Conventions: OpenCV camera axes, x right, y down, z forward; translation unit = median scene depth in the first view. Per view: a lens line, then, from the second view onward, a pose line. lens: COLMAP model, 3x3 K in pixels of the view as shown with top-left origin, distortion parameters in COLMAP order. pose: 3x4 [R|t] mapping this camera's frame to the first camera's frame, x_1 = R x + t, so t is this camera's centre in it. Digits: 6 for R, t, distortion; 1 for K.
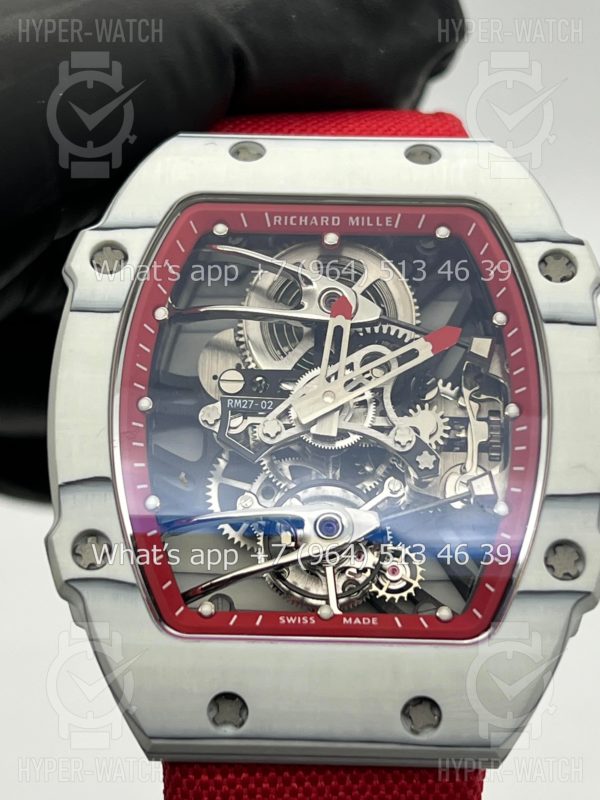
lens RADIAL K [[1918.3, 0, 299.6], [0, 1918.3, 404.8], [0, 0, 1]] dist [0.208643, 0.000000]
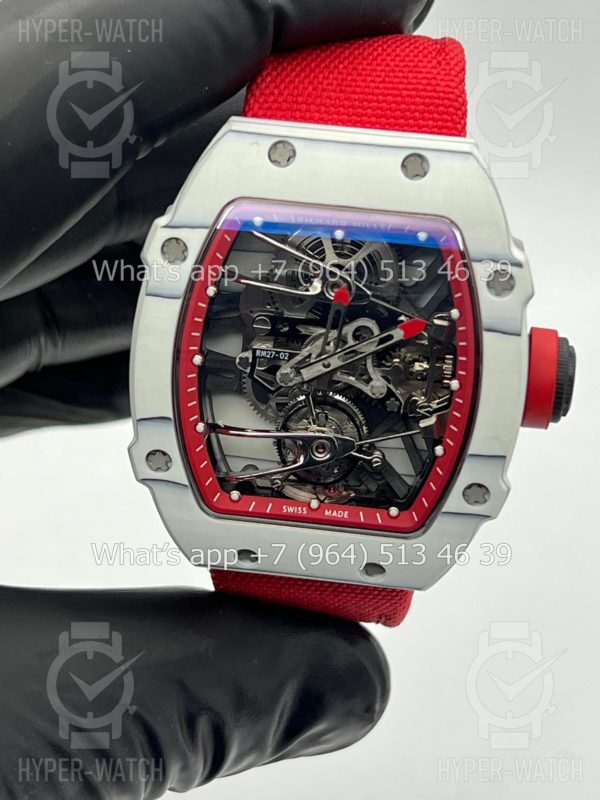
lens RADIAL K [[1918.3, 0, 295.7], [0, 1918.3, 401.2], [0, 0, 1]] dist [0.208643, 0.000000]
pose [[0.995215, 0.082022, -0.053096, 0.069022], [-0.041969, 0.849587, 0.525777, -0.714101], [0.088235, -0.521033, 0.848964, -0.214338]]
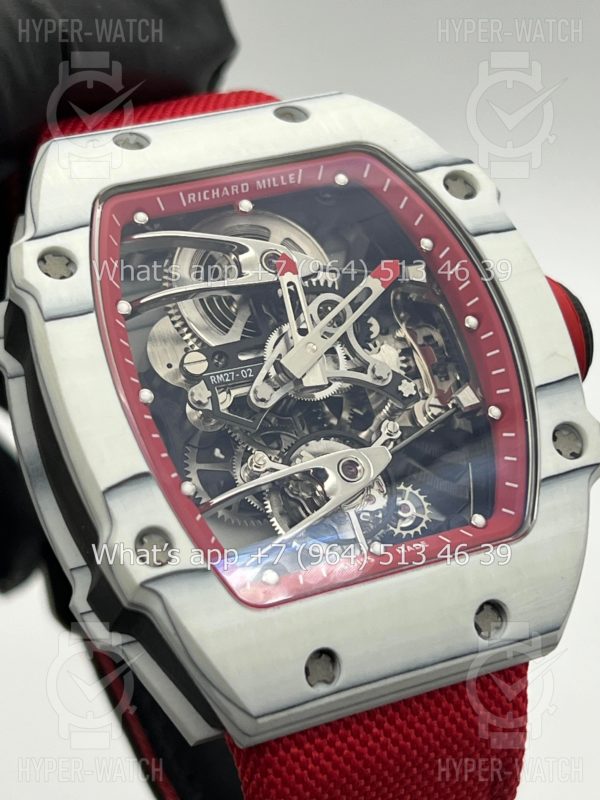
lens RADIAL K [[1918.3, 0, 306.7], [0, 1918.3, 394.9], [0, 0, 1]] dist [0.208643, 0.000000]
pose [[0.893015, -0.228939, 0.387442, -0.378957], [0.251715, 0.967766, -0.008326, 0.027116], [-0.373047, 0.104960, 0.921856, 0.069077]]
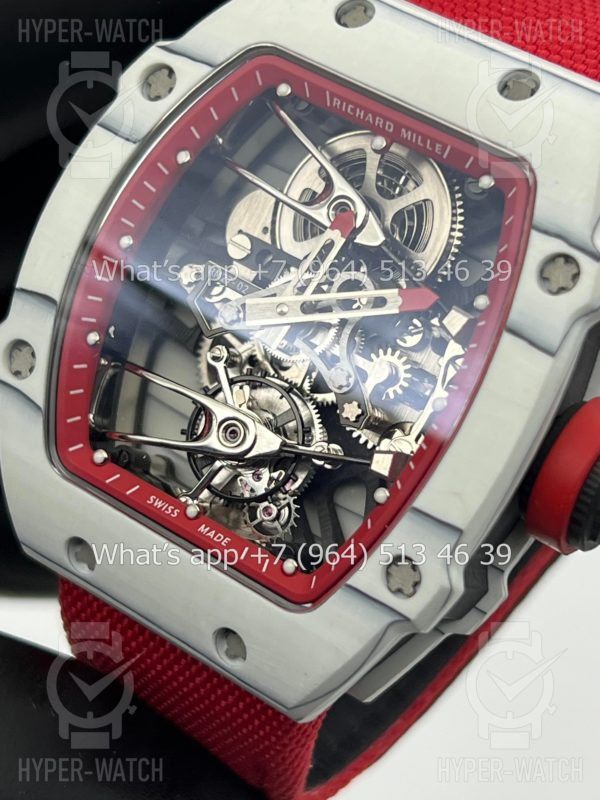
lens RADIAL K [[1918.3, 0, 300.2], [0, 1918.3, 403.7], [0, 0, 1]] dist [0.208643, 0.000000]
pose [[0.820754, 0.418579, -0.388787, 0.405441], [-0.298641, 0.894526, 0.332621, -0.277009], [0.487008, -0.156892, 0.859191, 0.177839]]
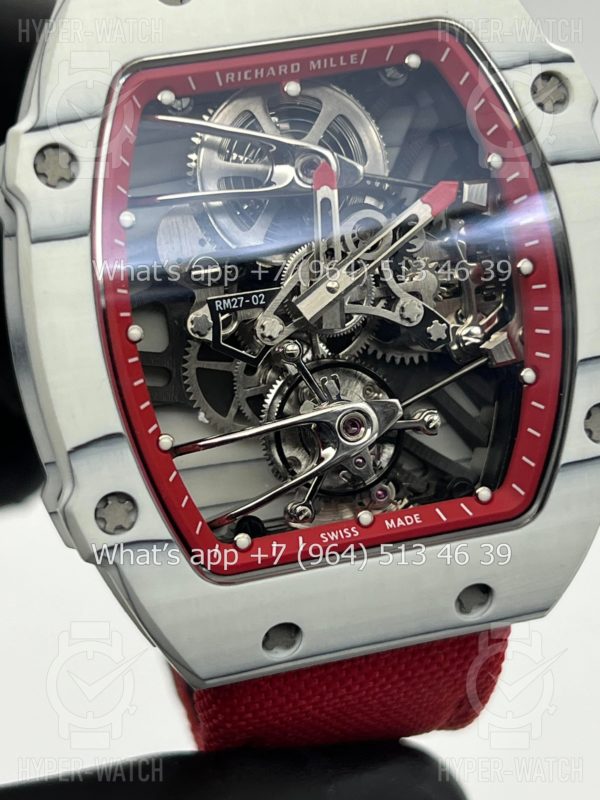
lens RADIAL K [[1918.3, 0, 300.7], [0, 1918.3, 396.2], [0, 0, 1]] dist [0.208643, 0.000000]
pose [[0.957968, -0.190985, 0.214063, -0.198439], [0.107268, 0.930526, 0.350164, -0.269283], [-0.266067, -0.312484, 0.911900, 0.164946]]
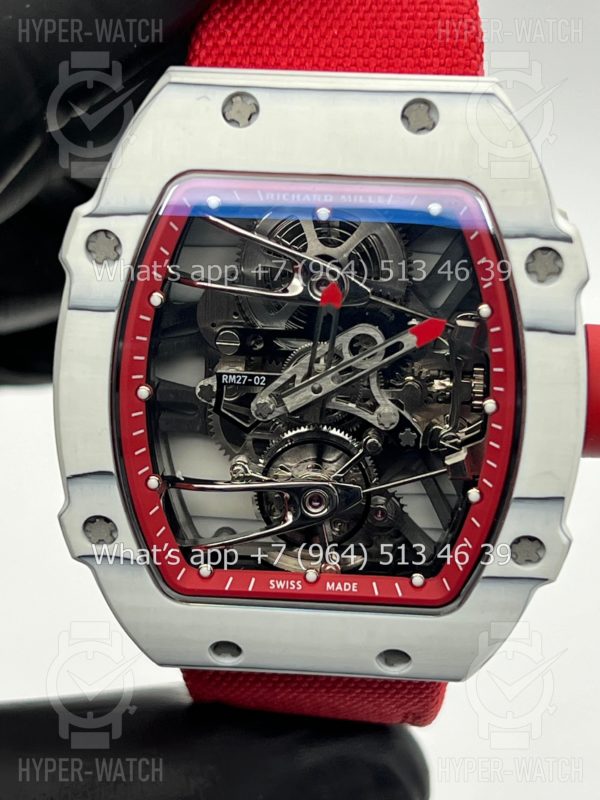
lens RADIAL K [[1918.3, 0, 300.9], [0, 1918.3, 401.4], [0, 0, 1]] dist [0.208643, 0.000000]
pose [[0.998545, 0.023004, -0.048762, 0.057460], [0.004842, 0.862499, 0.506035, -0.525299], [0.053698, -0.505536, 0.861133, 0.084971]]
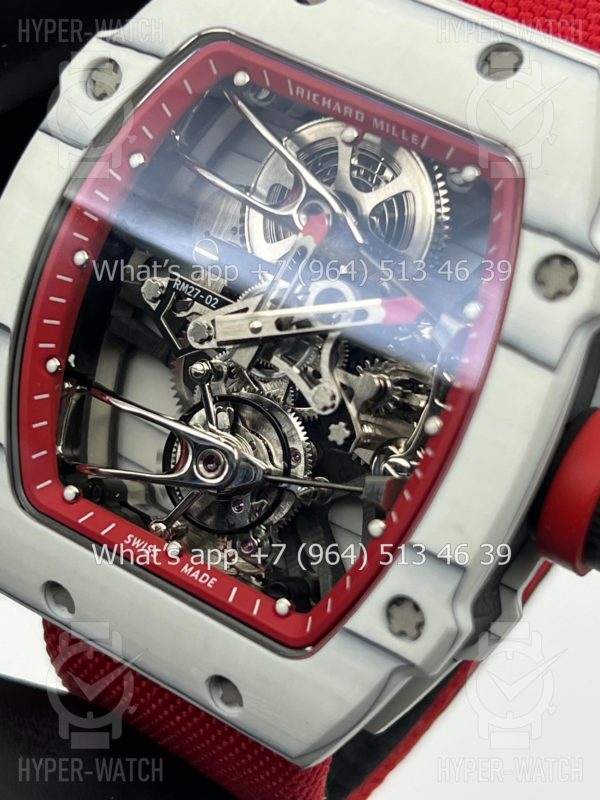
lens RADIAL K [[1918.3, 0, 303.1], [0, 1918.3, 399.8], [0, 0, 1]] dist [0.208643, 0.000000]
pose [[0.842490, 0.389245, -0.372424, 0.362509], [-0.232390, 0.886288, 0.400609, -0.321381], [0.486010, -0.250961, 0.837146, 0.274796]]
